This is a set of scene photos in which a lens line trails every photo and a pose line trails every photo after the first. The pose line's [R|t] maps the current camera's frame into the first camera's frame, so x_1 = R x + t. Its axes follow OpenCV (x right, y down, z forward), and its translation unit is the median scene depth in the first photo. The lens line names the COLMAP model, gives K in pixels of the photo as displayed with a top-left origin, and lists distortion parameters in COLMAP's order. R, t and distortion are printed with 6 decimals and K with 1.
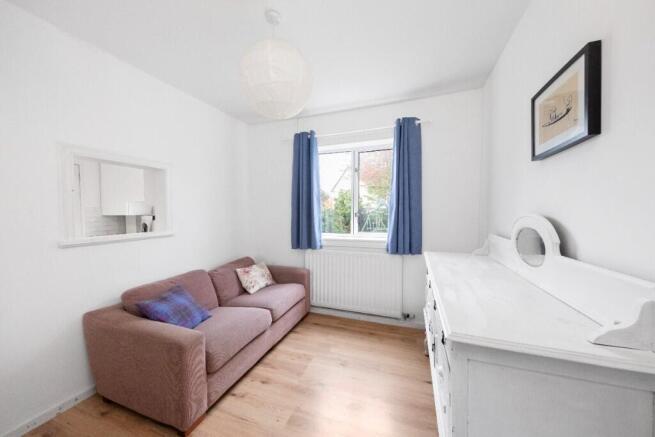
lens RADIAL K [[240.6, 0, 326.3], [0, 240.6, 222.6], [0, 0, 1]] dist [0.000768, 0.000007]
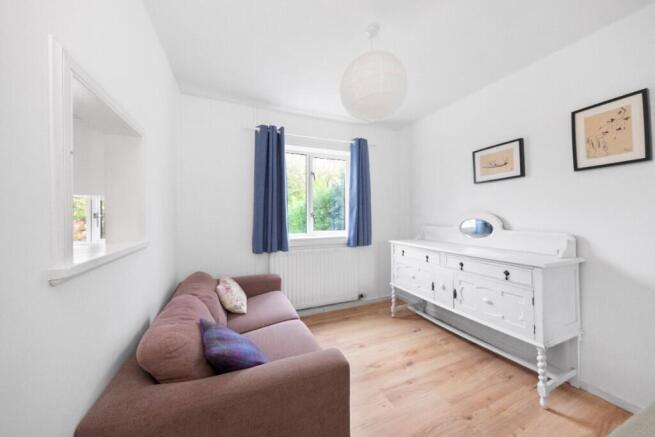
lens RADIAL K [[237.2, 0, 327.5], [0, 237.2, 218.5], [0, 0, 1]] dist [0.000543, 0.000008]
pose [[0.720346, -0.008422, 0.693563, -0.603937], [0.033639, 0.999174, -0.022805, 0.009964], [-0.692798, 0.039759, 0.720035, 0.215742]]
